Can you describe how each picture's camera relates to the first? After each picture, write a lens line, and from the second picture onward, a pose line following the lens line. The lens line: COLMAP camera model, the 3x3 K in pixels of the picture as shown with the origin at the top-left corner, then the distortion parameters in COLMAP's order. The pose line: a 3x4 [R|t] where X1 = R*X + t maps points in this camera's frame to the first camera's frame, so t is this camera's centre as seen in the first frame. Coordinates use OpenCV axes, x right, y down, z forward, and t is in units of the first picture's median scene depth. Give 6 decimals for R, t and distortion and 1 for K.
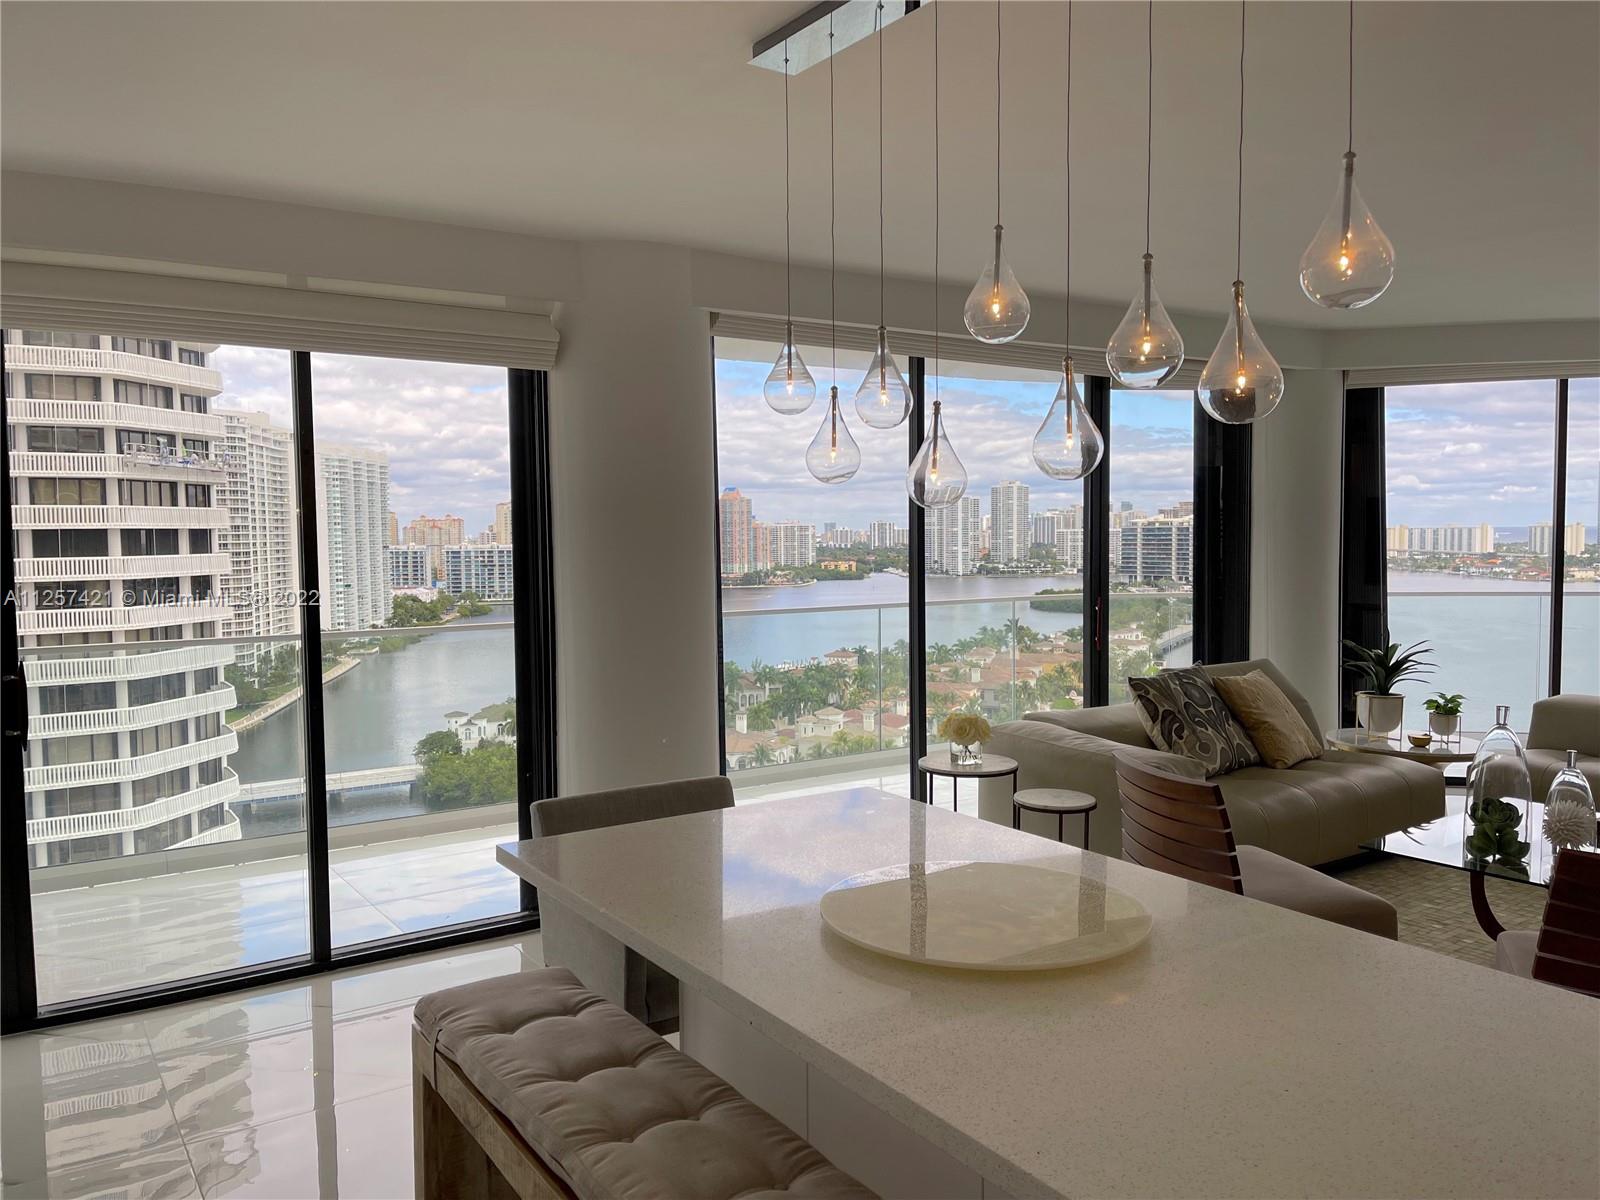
lens RADIAL K [[1198.7, 0, 800.0], [0, 1198.7, 600.0], [0, 0, 1]] dist [0.044559, -0.001107]
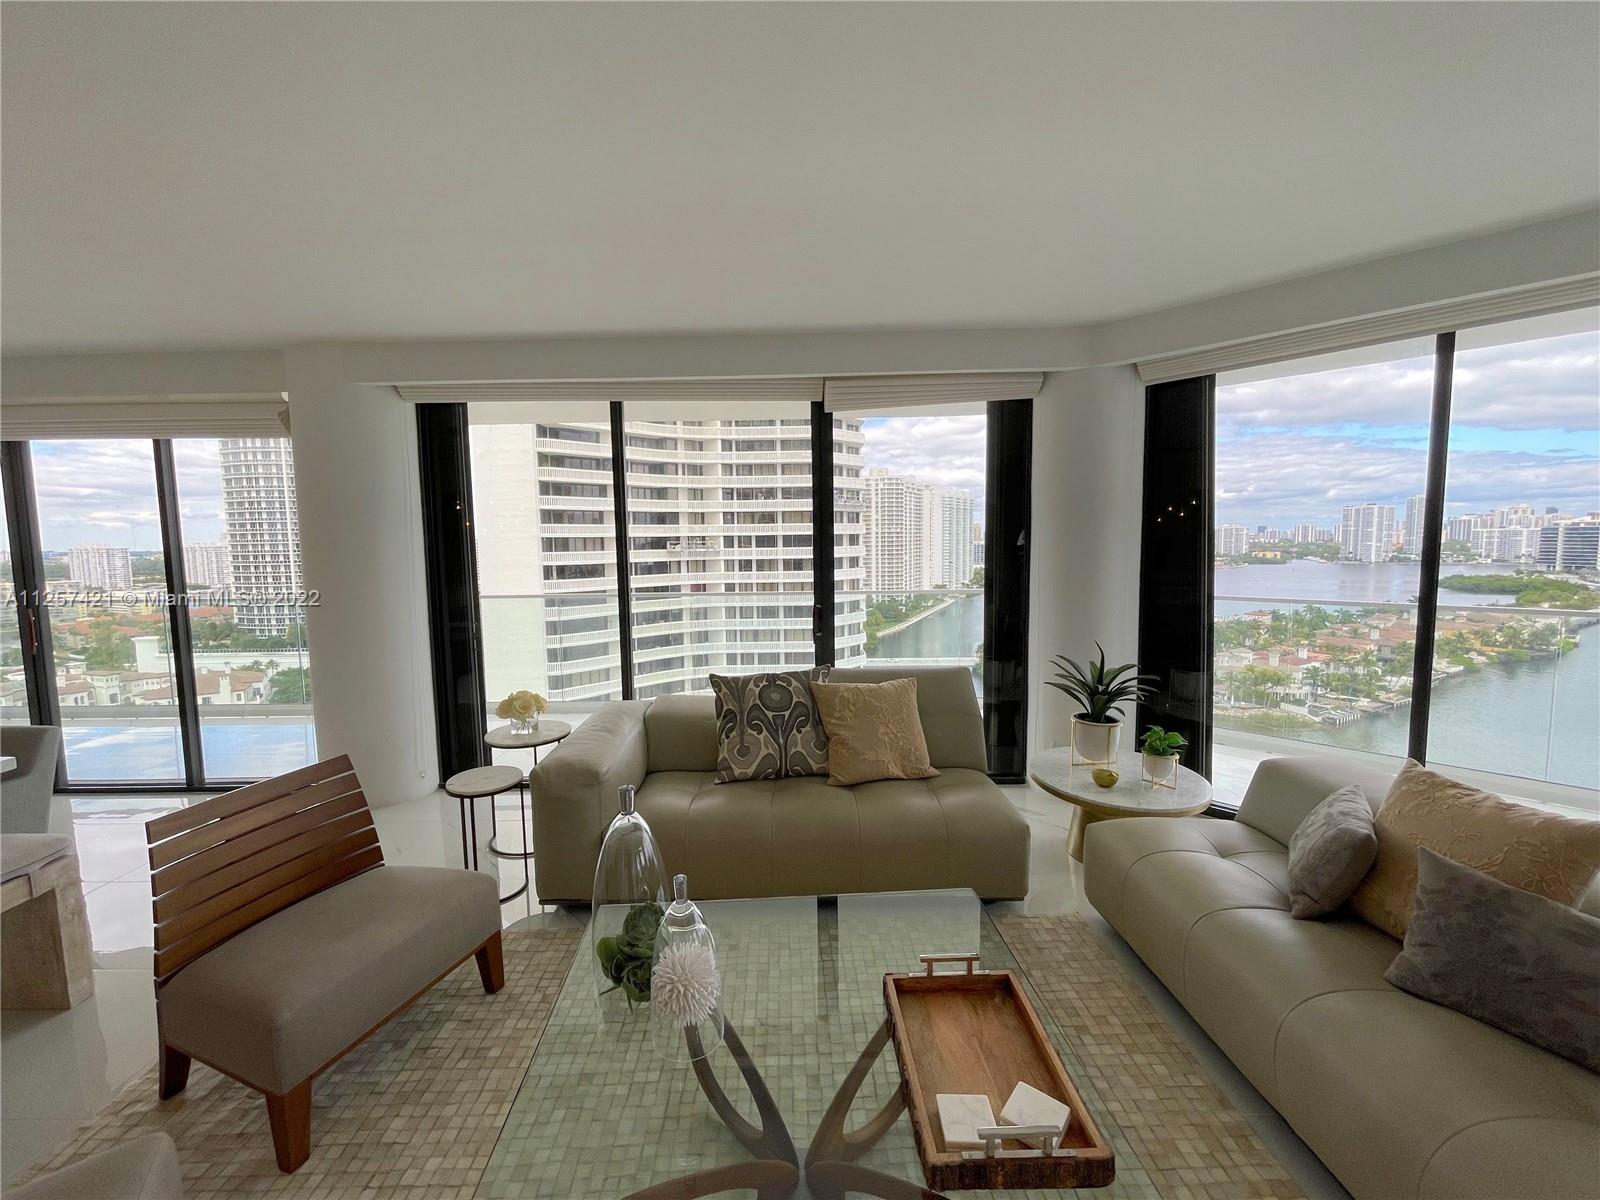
lens RADIAL K [[644.9, 0, 793.3], [0, 644.9, 594.5], [0, 0, 1]] dist [-0.001613, -0.000493]
pose [[0.828917, 0.045556, -0.557514, 0.649502], [-0.025083, 0.998703, 0.044313, -0.034820], [0.558809, -0.022748, 0.828984, 0.553906]]
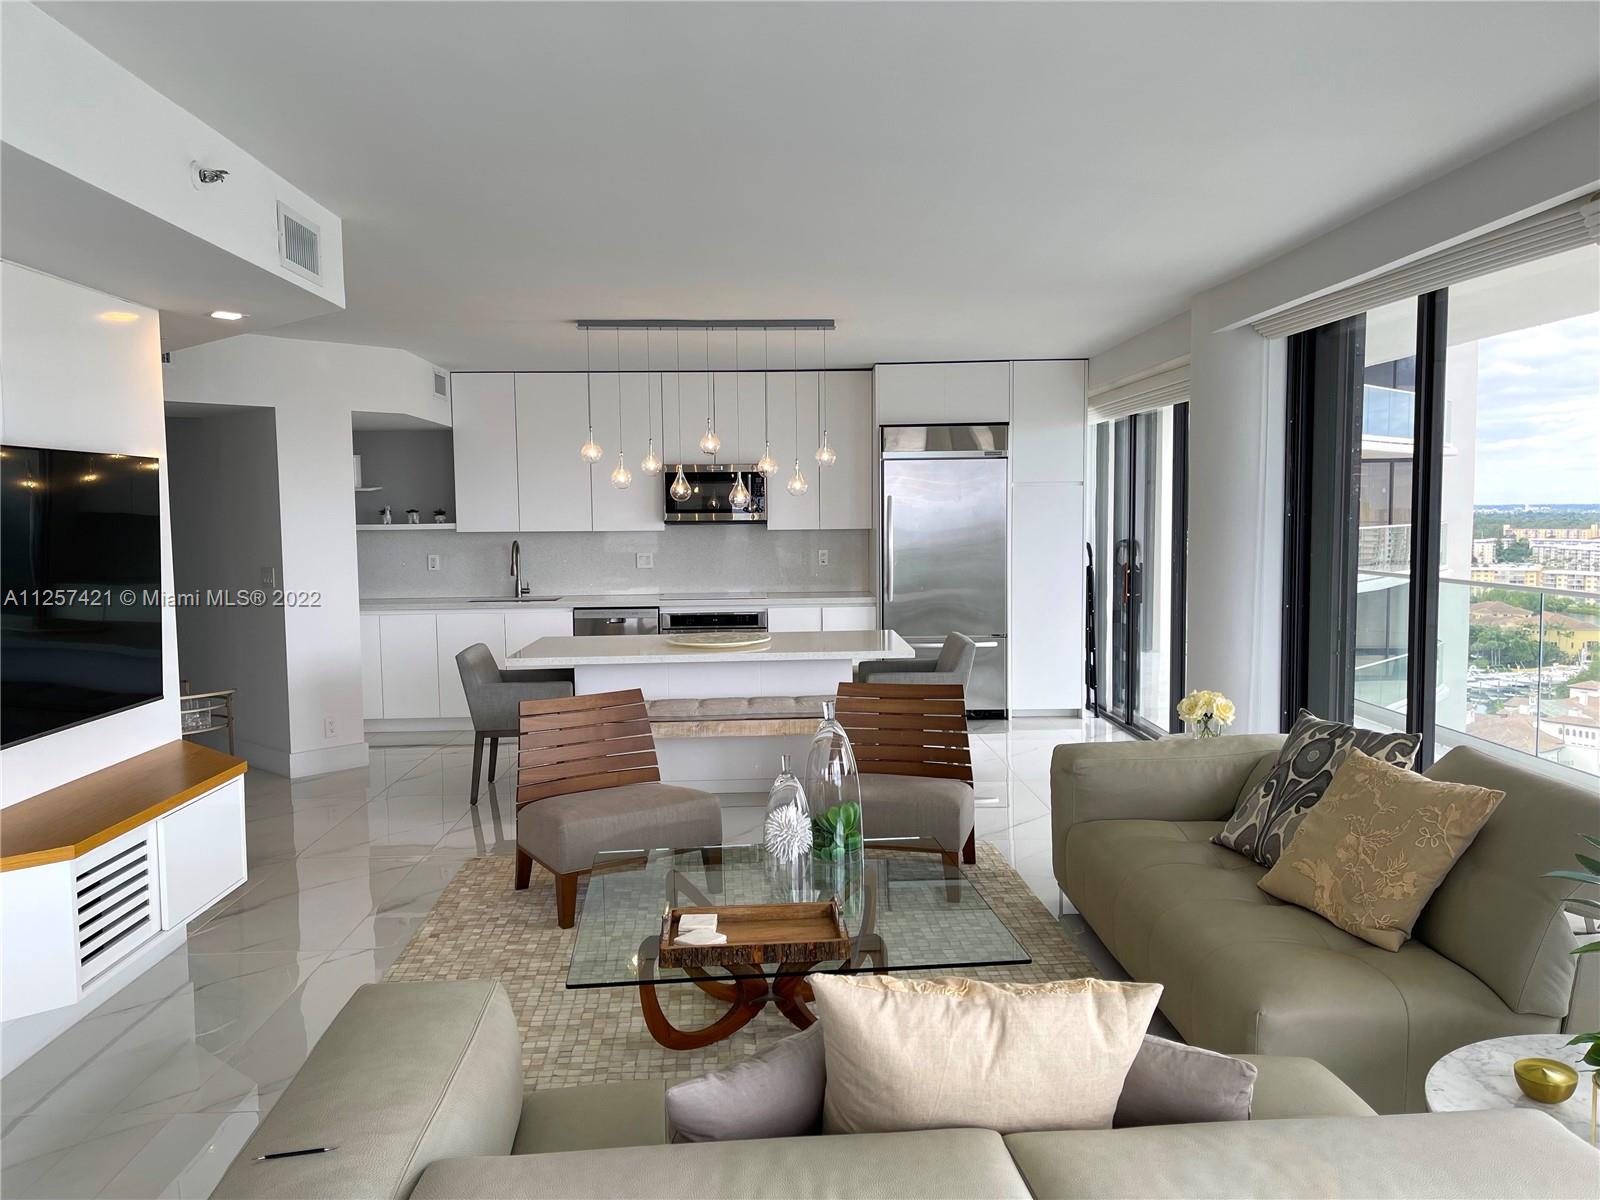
lens RADIAL K [[1198.7, 0, 800.0], [0, 1198.7, 600.0], [0, 0, 1]] dist [0.044559, -0.001107]
pose [[-0.523898, 0.079355, -0.848077, 1.031695], [-0.029325, 0.993380, 0.111066, -0.073359], [0.851276, 0.083057, -0.518103, 1.077151]]
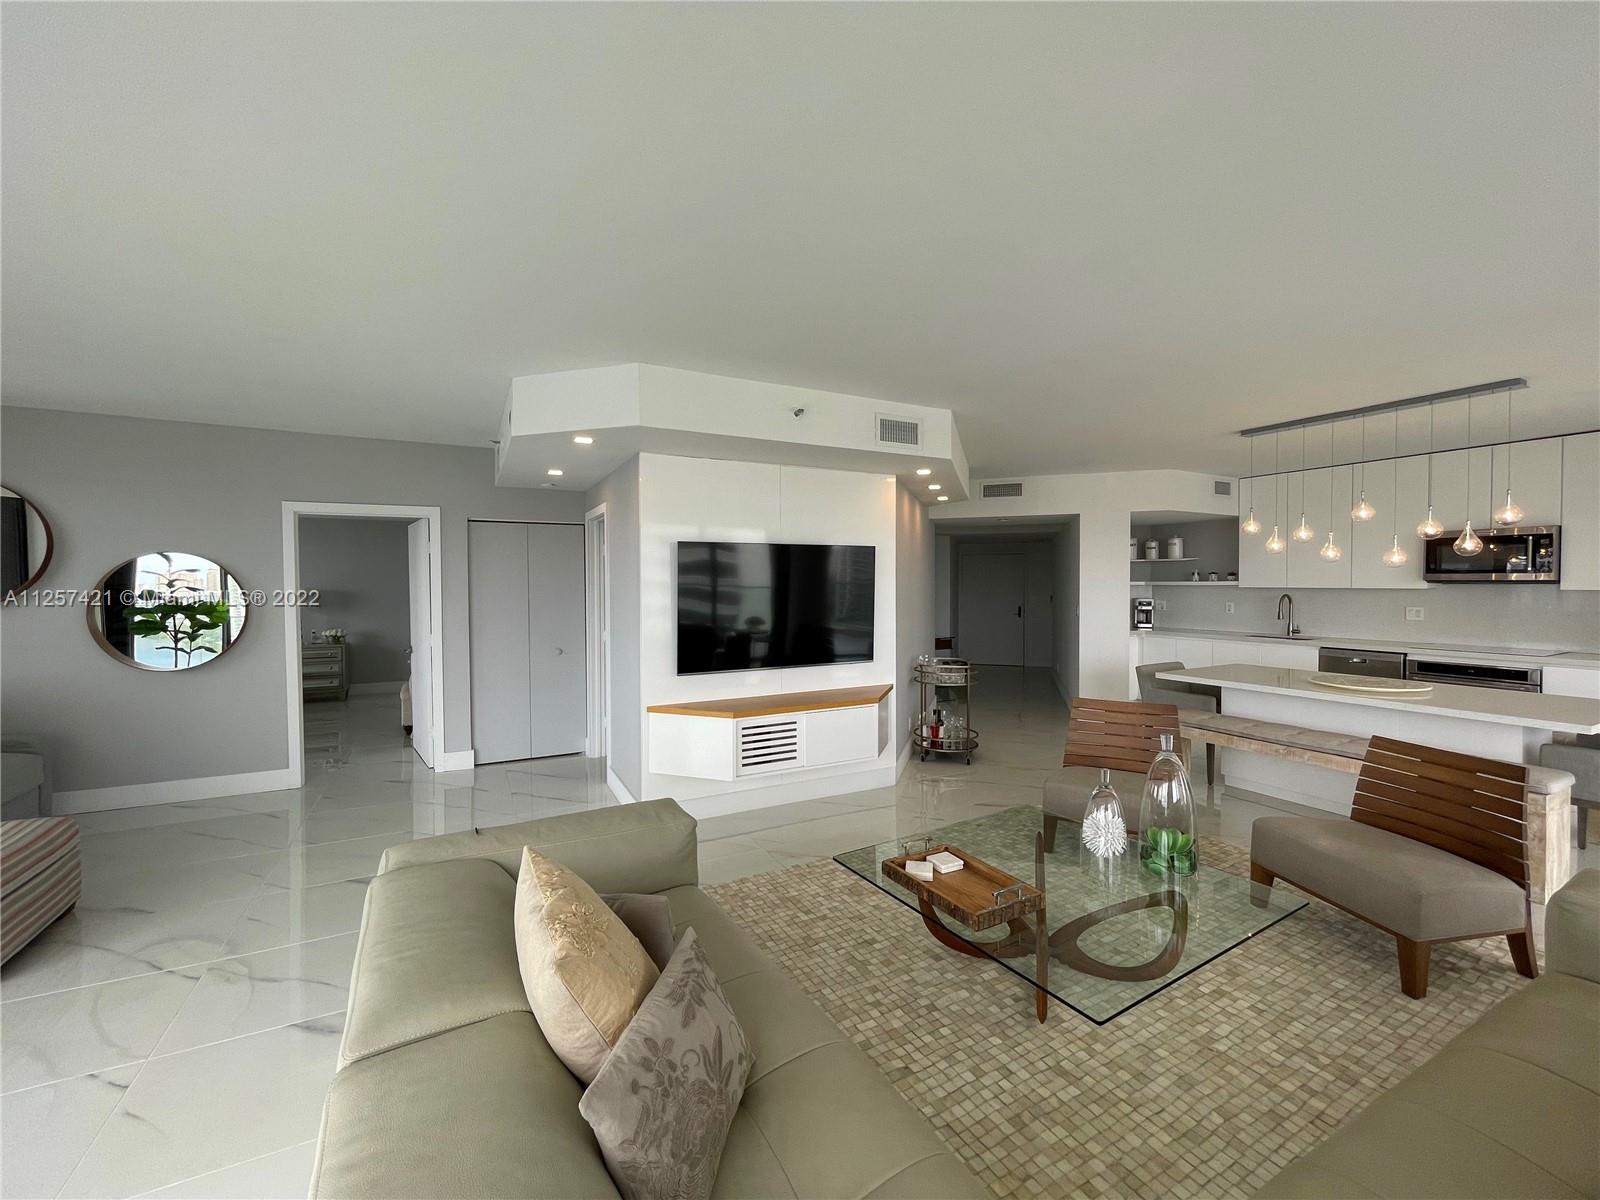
lens RADIAL K [[644.9, 0, 793.3], [0, 644.9, 594.5], [0, 0, 1]] dist [-0.001613, -0.000493]
pose [[-0.993000, 0.014707, 0.117192, 0.636584], [0.023361, 0.997072, 0.072815, -0.069092], [-0.115778, 0.075043, -0.990436, 1.182876]]
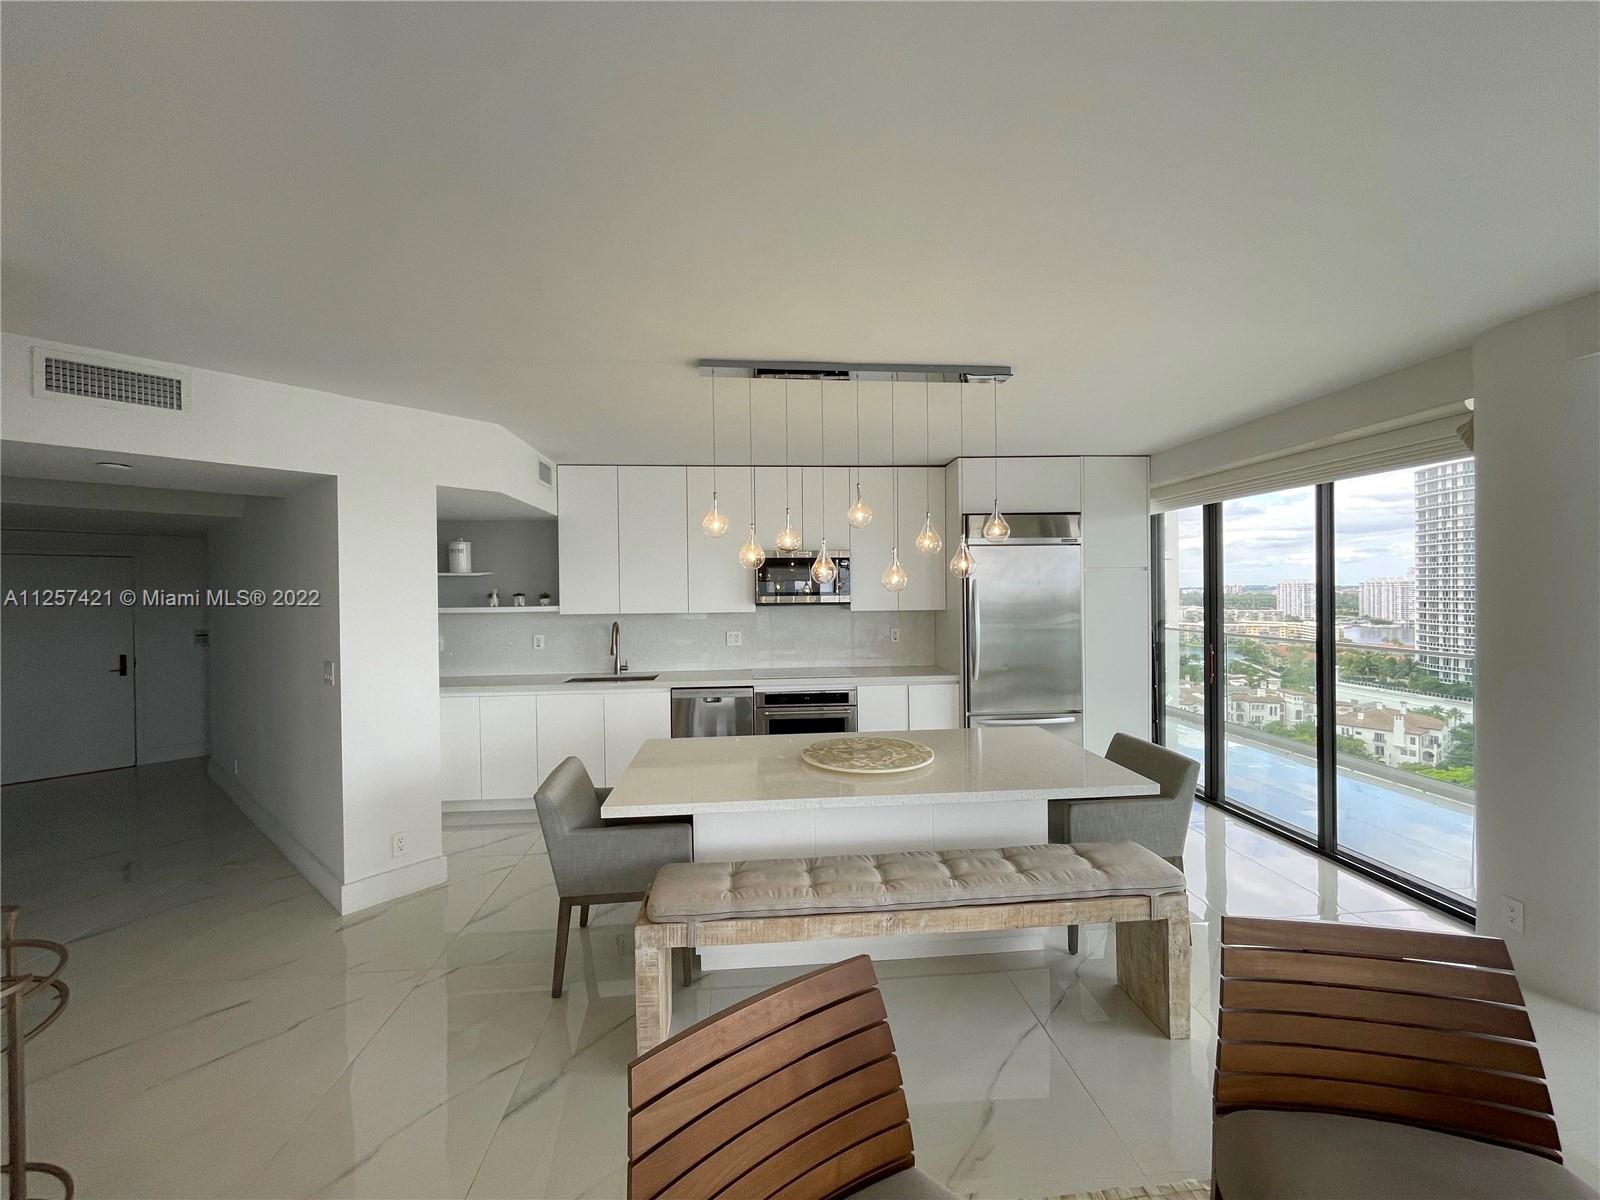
lens RADIAL K [[644.9, 0, 793.3], [0, 644.9, 594.5], [0, 0, 1]] dist [-0.001613, -0.000493]
pose [[-0.488467, 0.020896, -0.872332, 0.557852], [-0.030506, 0.998693, 0.041005, -0.047989], [0.872049, 0.046641, -0.487191, 0.600052]]
